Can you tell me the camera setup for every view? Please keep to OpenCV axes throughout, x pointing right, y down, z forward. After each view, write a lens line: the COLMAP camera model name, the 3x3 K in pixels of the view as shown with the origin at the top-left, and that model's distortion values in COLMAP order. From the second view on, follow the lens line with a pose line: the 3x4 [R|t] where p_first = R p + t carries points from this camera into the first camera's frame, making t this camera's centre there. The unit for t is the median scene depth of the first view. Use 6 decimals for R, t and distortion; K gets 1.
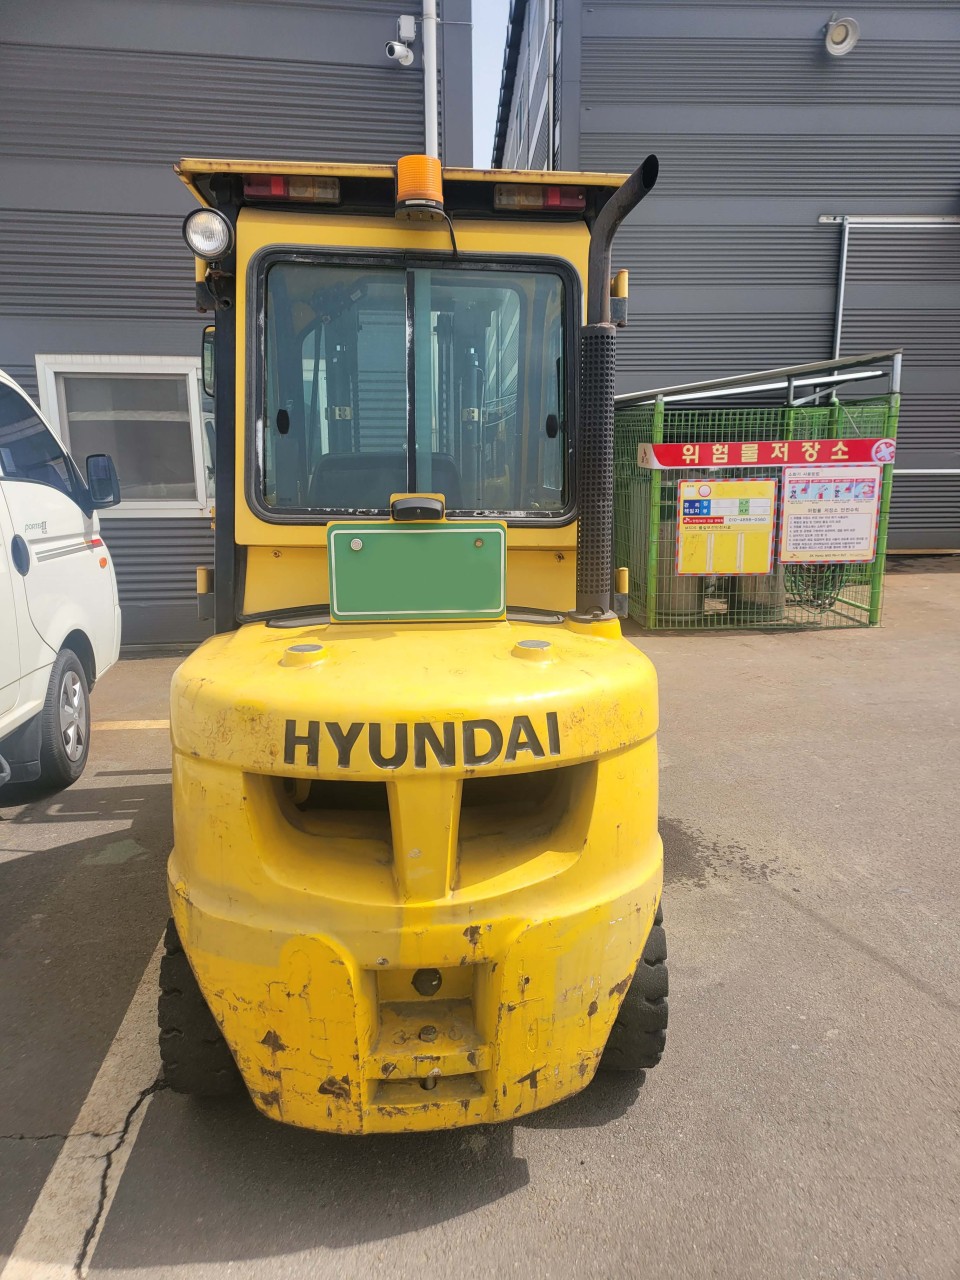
lens RADIAL K [[898.1, 0, 483.4], [0, 898.1, 647.4], [0, 0, 1]] dist [0.054300, -0.045593]
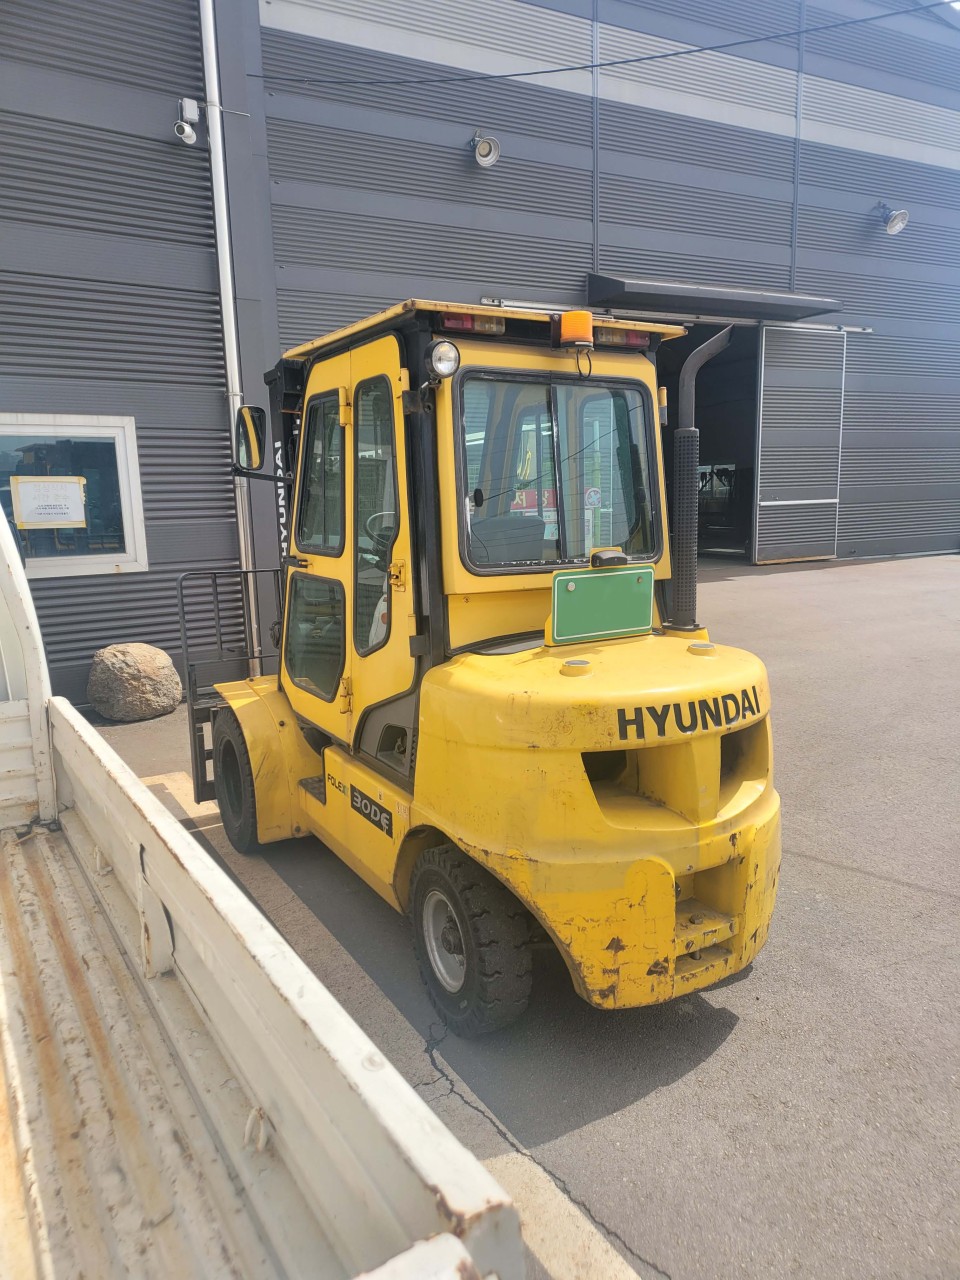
lens RADIAL K [[909.5, 0, 480.0], [0, 909.5, 640.0], [0, 0, 1]] dist [0.059161, -0.064368]
pose [[0.903355, -0.085634, 0.420257, -0.961451], [0.107940, 0.993719, -0.029534, -0.009038], [-0.415089, 0.072042, 0.906924, -0.211669]]
